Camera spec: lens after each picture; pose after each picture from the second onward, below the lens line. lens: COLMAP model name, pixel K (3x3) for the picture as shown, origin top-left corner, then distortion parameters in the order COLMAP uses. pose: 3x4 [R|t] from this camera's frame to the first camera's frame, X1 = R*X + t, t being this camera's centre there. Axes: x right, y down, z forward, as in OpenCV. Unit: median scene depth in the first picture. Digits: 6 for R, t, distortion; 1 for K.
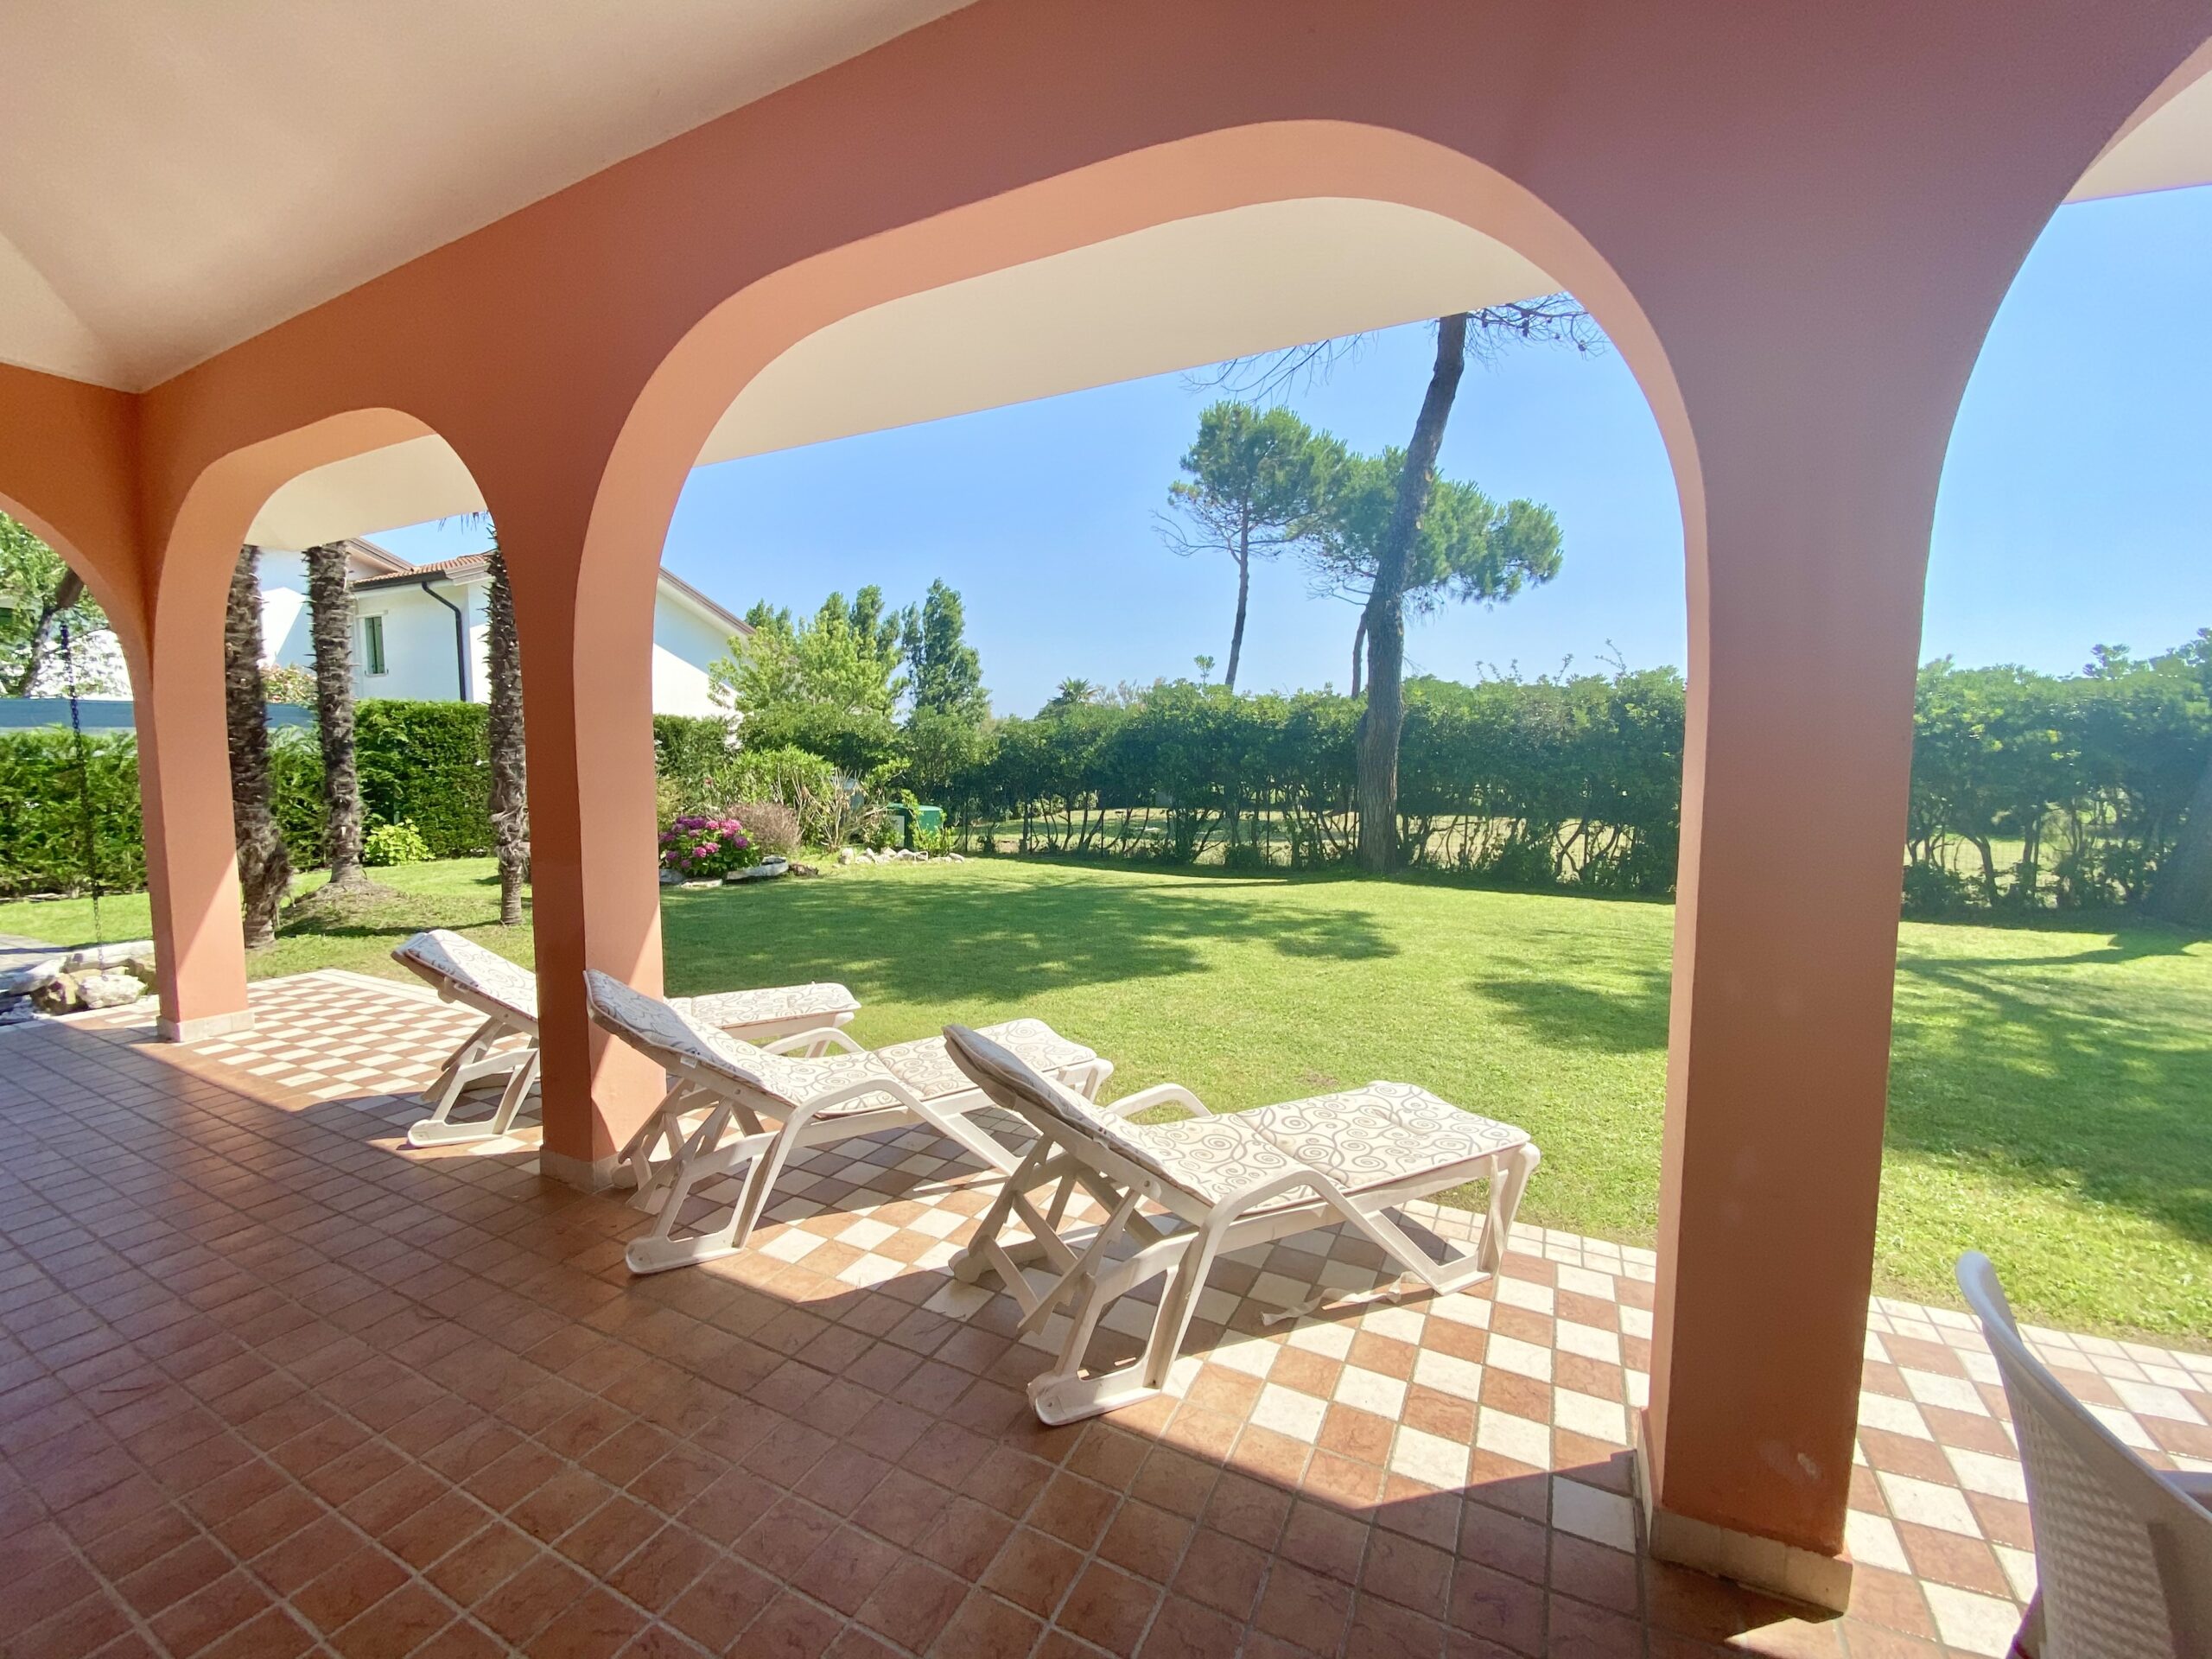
lens RADIAL K [[895.5, 0, 1106.0], [0, 895.5, 829.5], [0, 0, 1]] dist [0.018581, -0.013598]
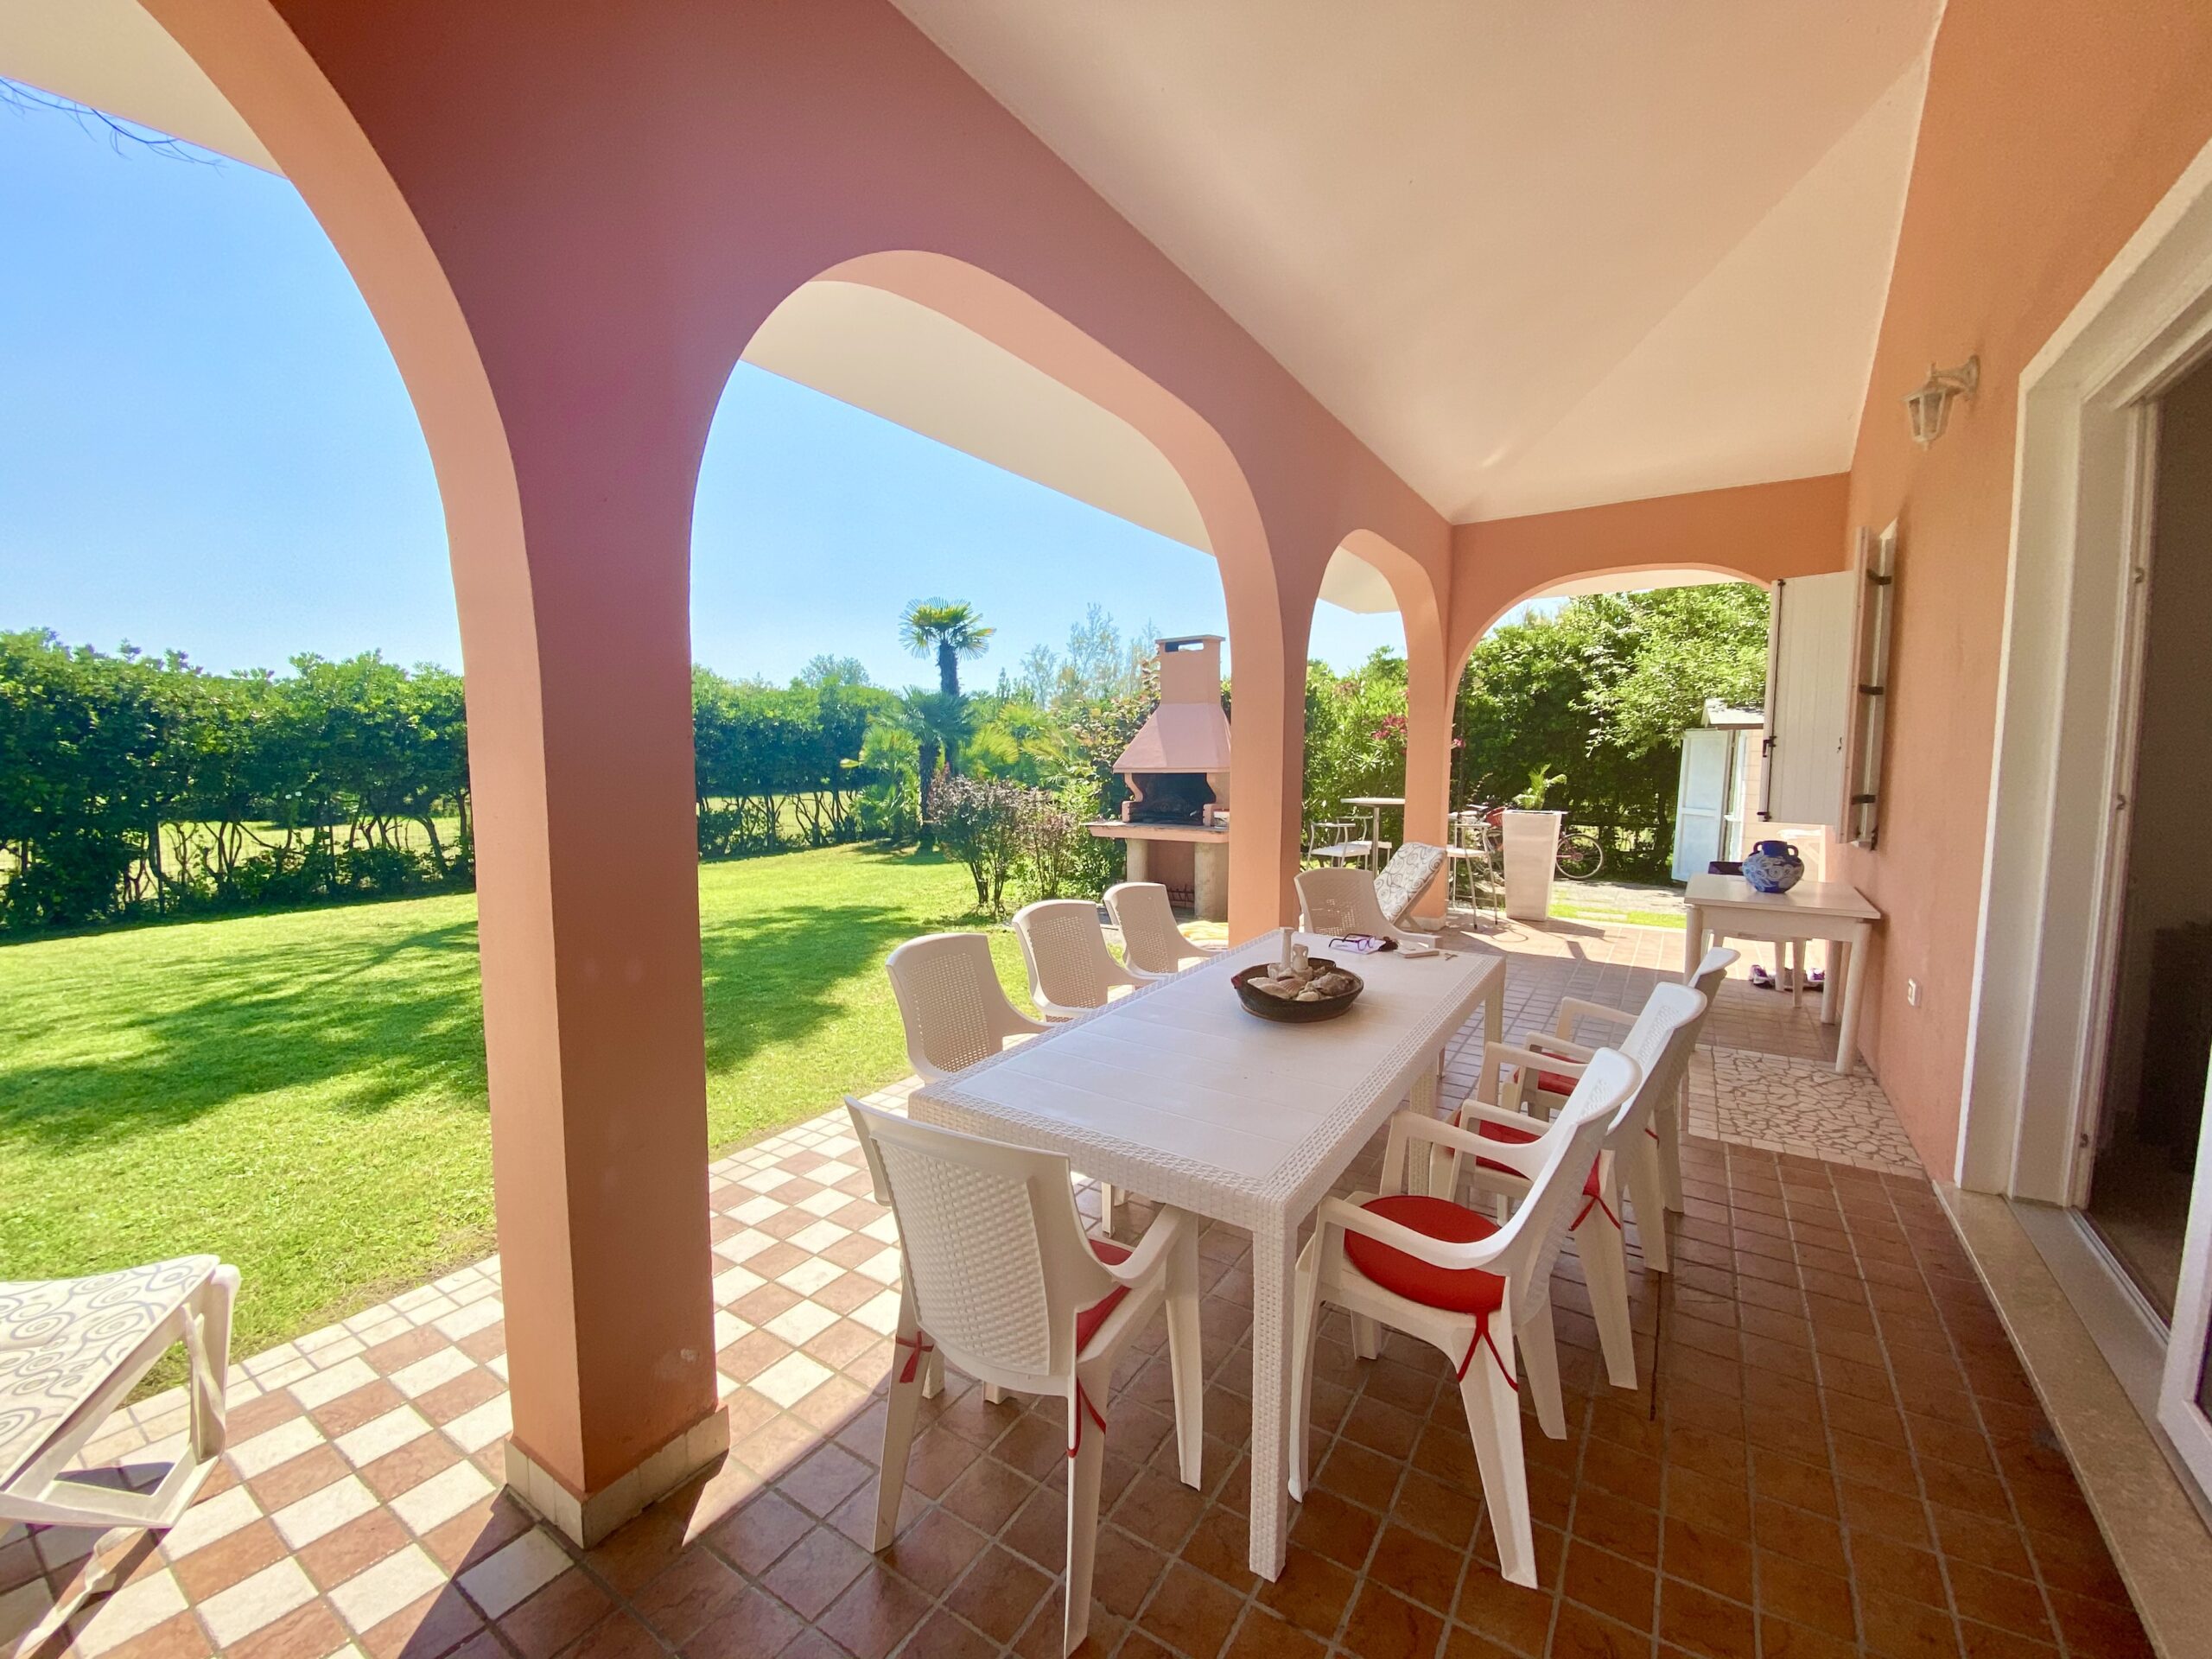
lens RADIAL K [[895.5, 0, 1106.0], [0, 895.5, 829.5], [0, 0, 1]] dist [0.018581, -0.013598]
pose [[0.161434, -0.096835, 0.982121, -0.133718], [0.084231, 0.992895, 0.084052, -0.019573], [-0.983282, 0.069156, 0.168443, 0.127867]]
